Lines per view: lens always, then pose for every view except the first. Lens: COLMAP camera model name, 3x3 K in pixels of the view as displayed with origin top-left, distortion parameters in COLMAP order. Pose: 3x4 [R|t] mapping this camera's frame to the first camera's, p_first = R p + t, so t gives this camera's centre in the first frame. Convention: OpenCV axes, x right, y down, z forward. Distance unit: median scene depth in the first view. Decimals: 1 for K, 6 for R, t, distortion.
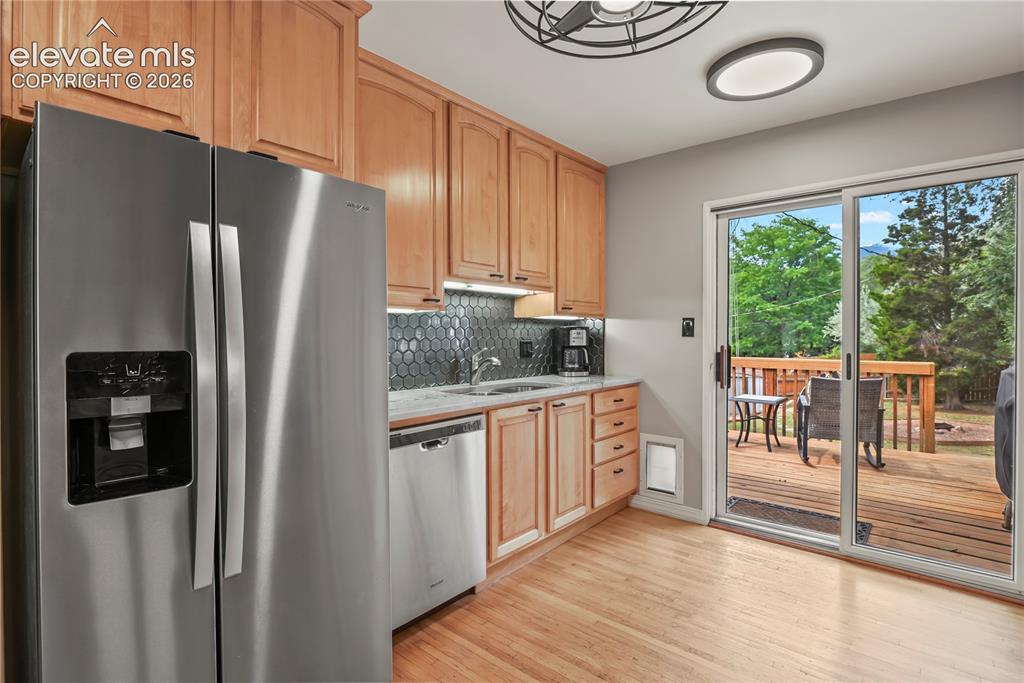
lens RADIAL K [[495.7, 0, 510.7], [0, 495.7, 336.7], [0, 0, 1]] dist [-0.002557, -0.007728]
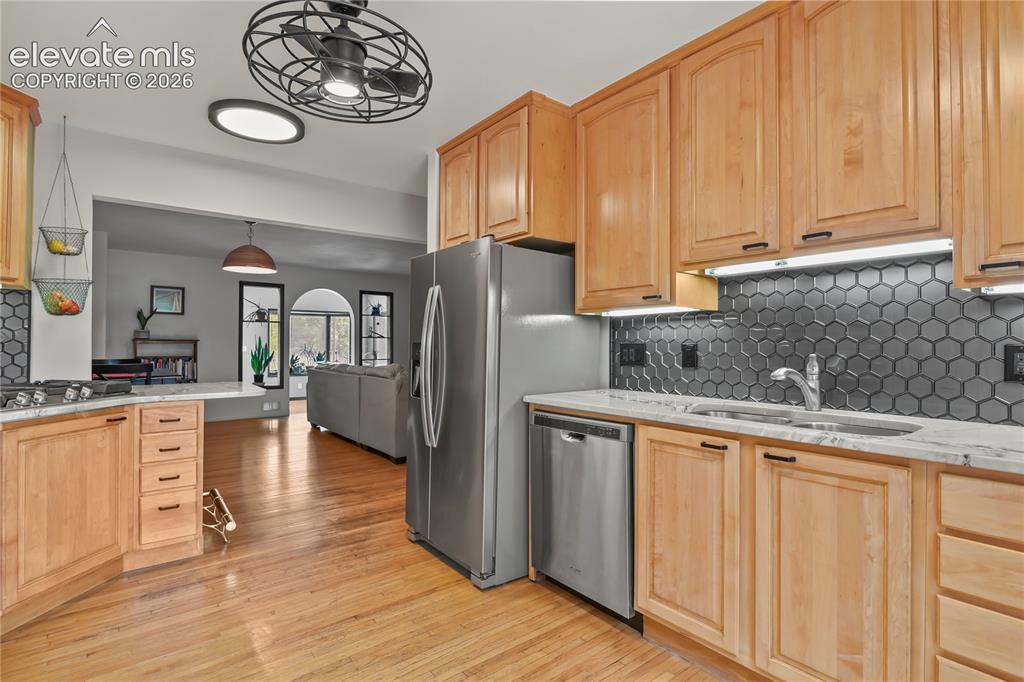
lens RADIAL K [[495.7, 0, 519.9], [0, 495.7, 341.9], [0, 0, 1]] dist [-0.002557, -0.007728]
pose [[-0.180961, -0.000811, -0.983490, 0.618761], [-0.005097, 0.999987, 0.000113, 0.008721], [0.983477, 0.005034, -0.180963, 0.724436]]
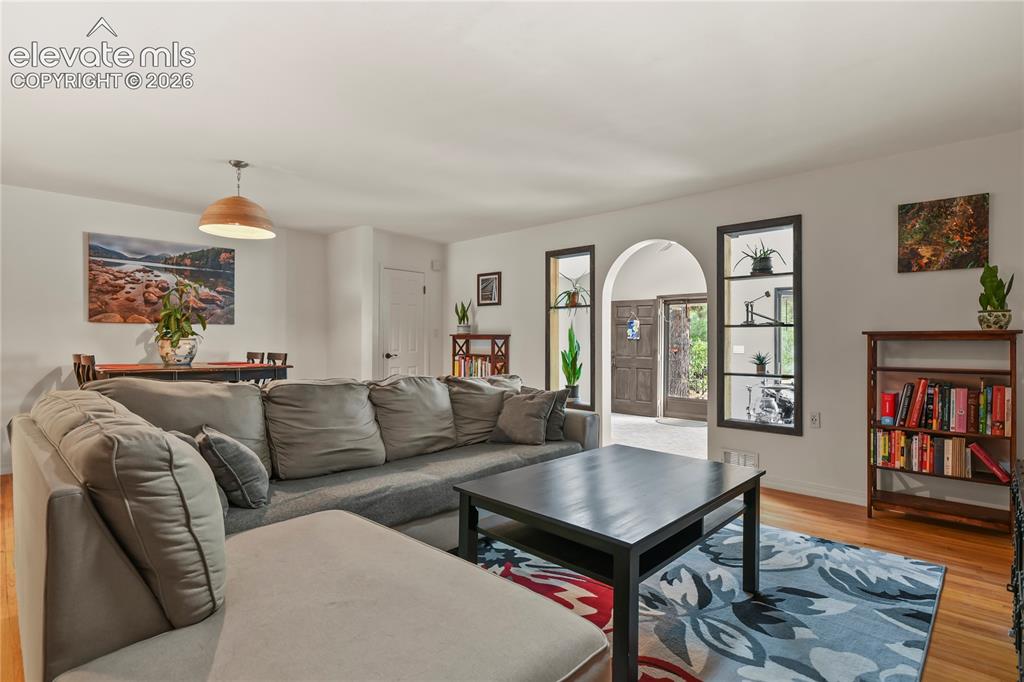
lens RADIAL K [[495.7, 0, 513.5], [0, 495.7, 340.2], [0, 0, 1]] dist [-0.002557, -0.007728]
pose [[-0.998928, -0.003432, 0.046154, -1.551427], [-0.003531, 0.999992, -0.002063, 0.031465], [-0.046146, -0.002224, -0.998932, 0.678780]]
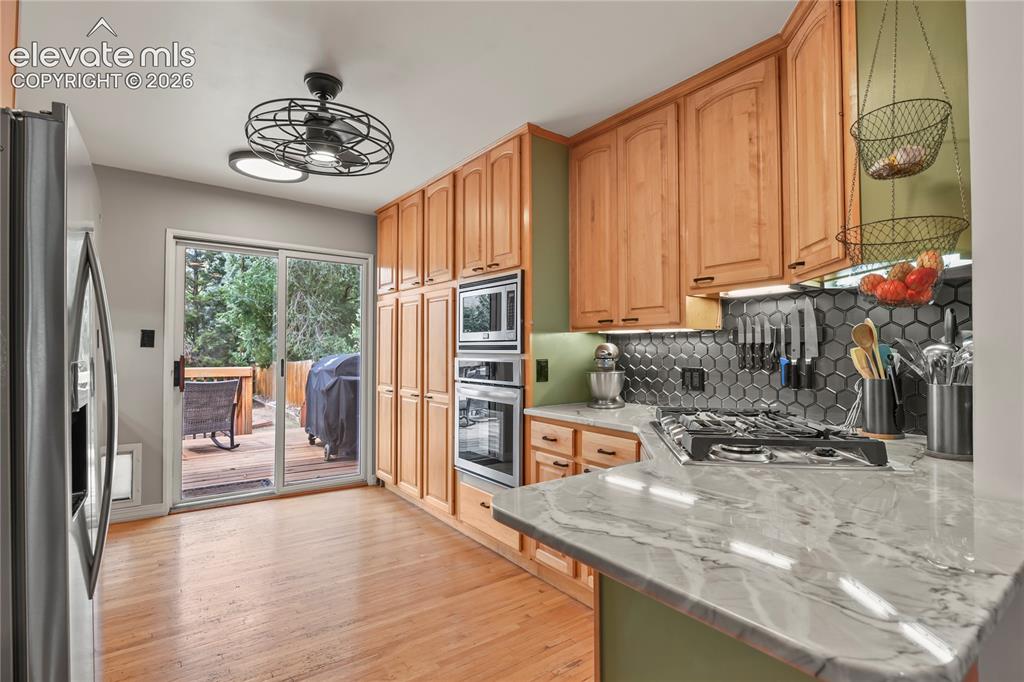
lens RADIAL K [[495.7, 0, 525.2], [0, 495.7, 340.7], [0, 0, 1]] dist [-0.002557, -0.007728]
pose [[0.200749, 0.017148, 0.979493, -0.557331], [-0.004044, 0.999853, -0.016676, 0.000645], [-0.979634, -0.000613, 0.200789, -0.021726]]
